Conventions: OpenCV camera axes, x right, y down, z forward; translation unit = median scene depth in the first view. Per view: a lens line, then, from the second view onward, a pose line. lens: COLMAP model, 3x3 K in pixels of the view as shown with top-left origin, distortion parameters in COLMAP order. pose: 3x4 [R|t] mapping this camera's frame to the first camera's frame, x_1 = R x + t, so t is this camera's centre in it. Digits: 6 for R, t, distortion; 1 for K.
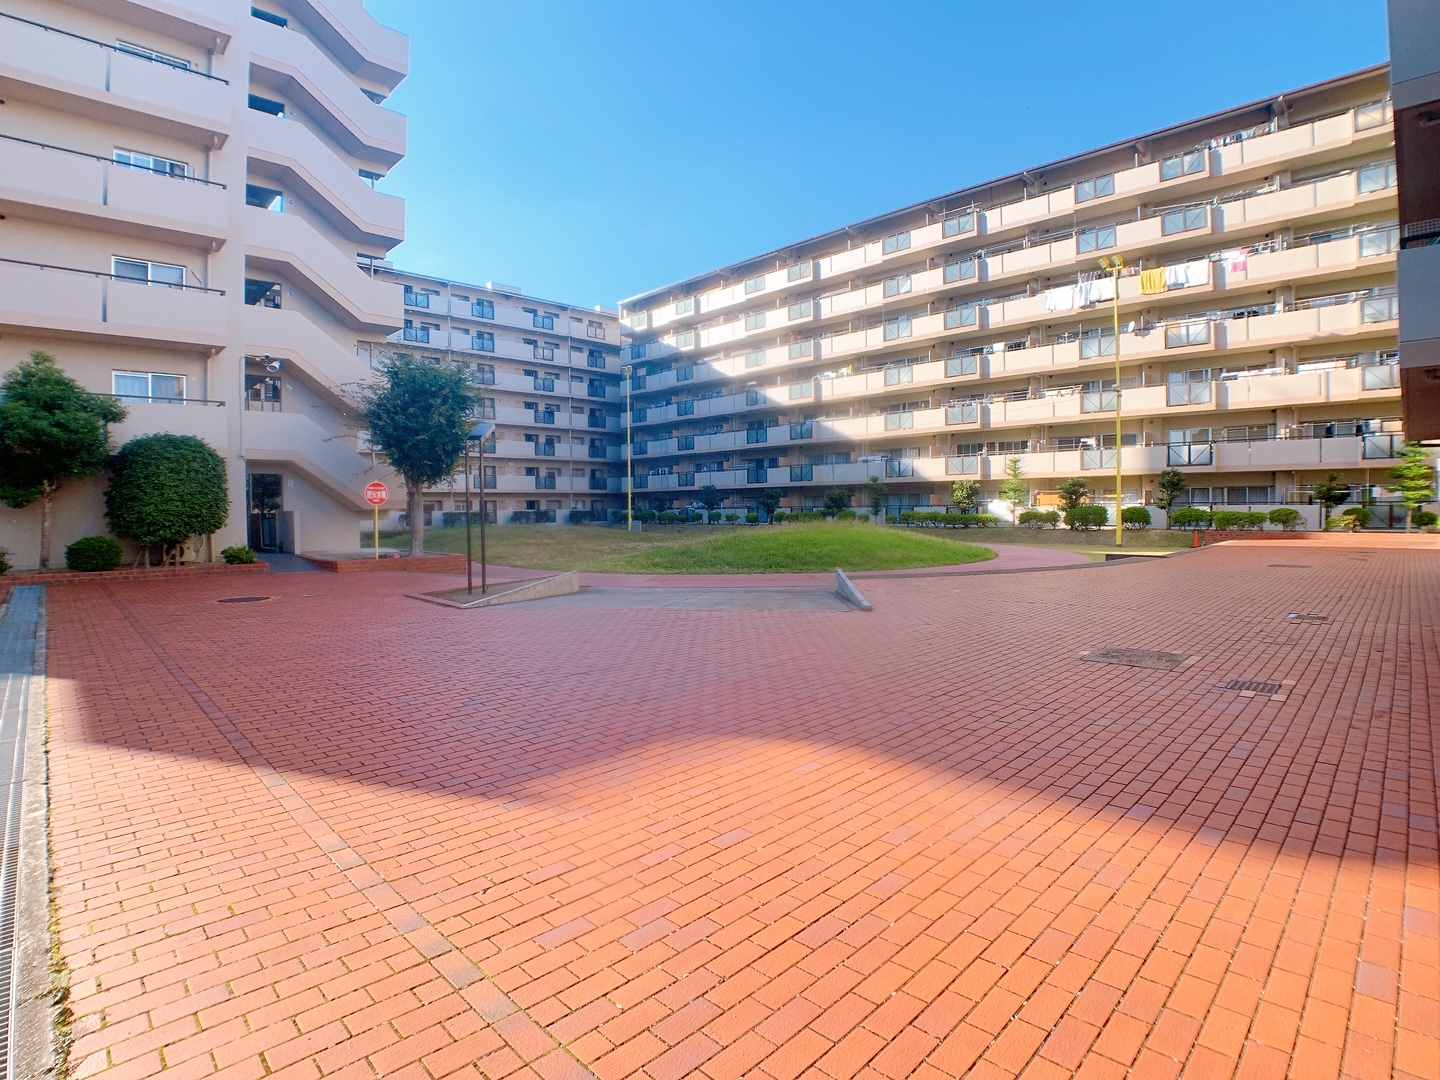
lens RADIAL K [[758.9, 0, 699.9], [0, 758.9, 540.9], [0, 0, 1]] dist [-0.000807, -0.000078]
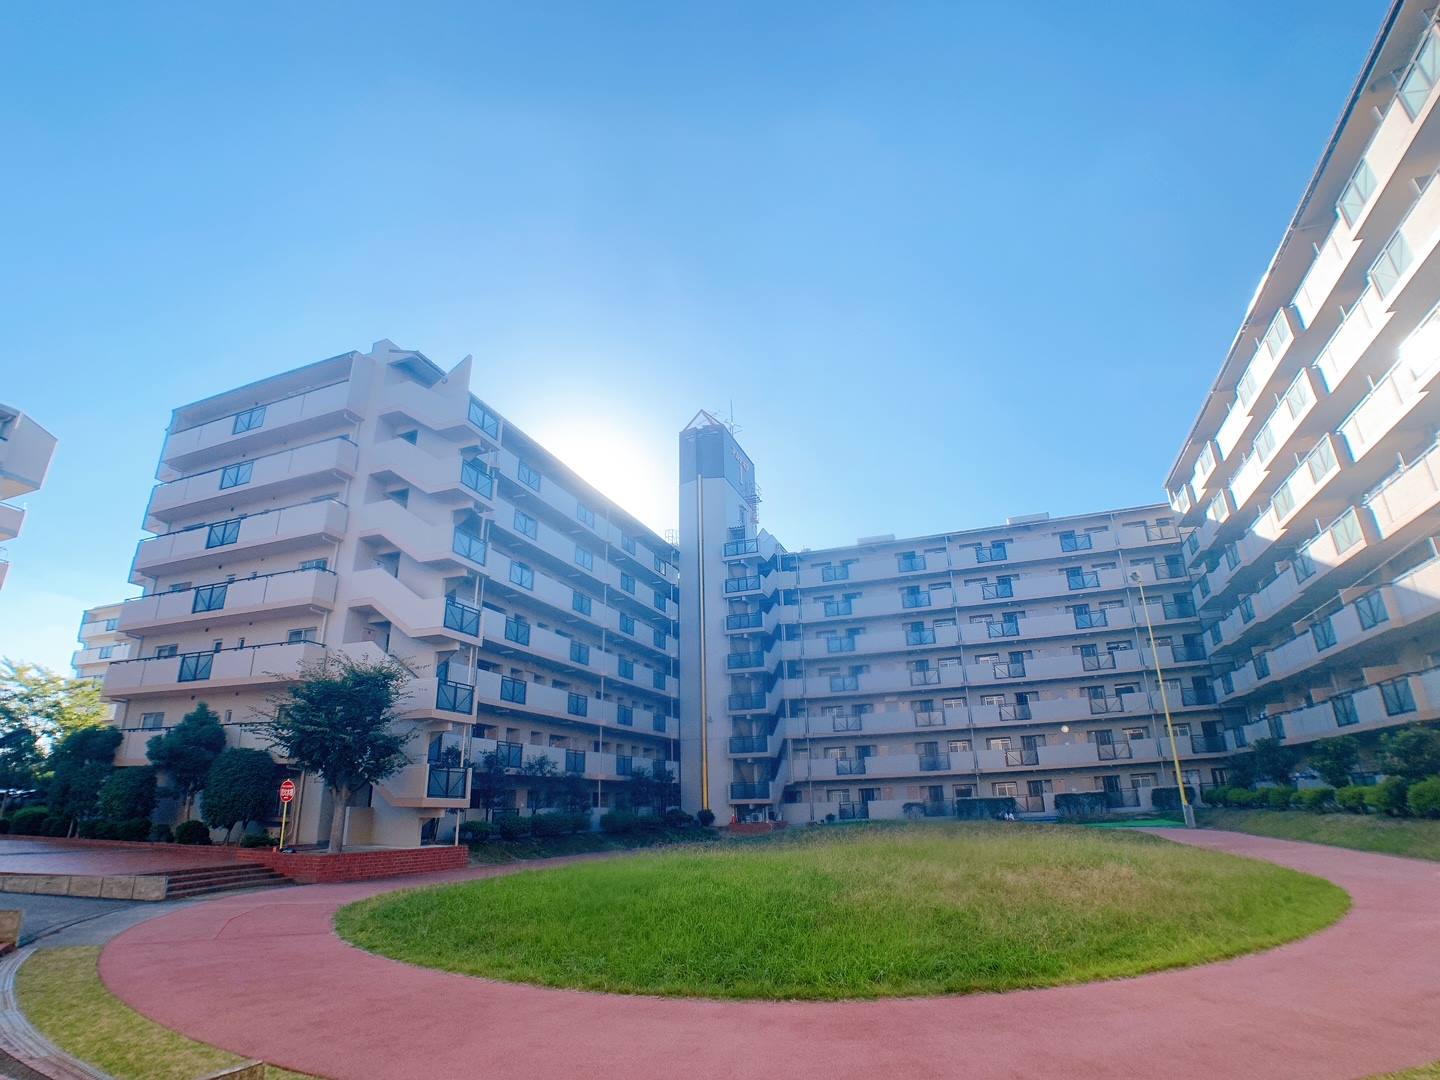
lens RADIAL K [[758.9, 0, 699.9], [0, 758.9, 540.9], [0, 0, 1]] dist [-0.000807, -0.000078]
pose [[0.441820, -0.302121, -0.844700, 0.331196], [-0.020715, 0.937899, -0.346290, -0.009344], [0.896865, 0.170495, 0.408124, 0.374429]]
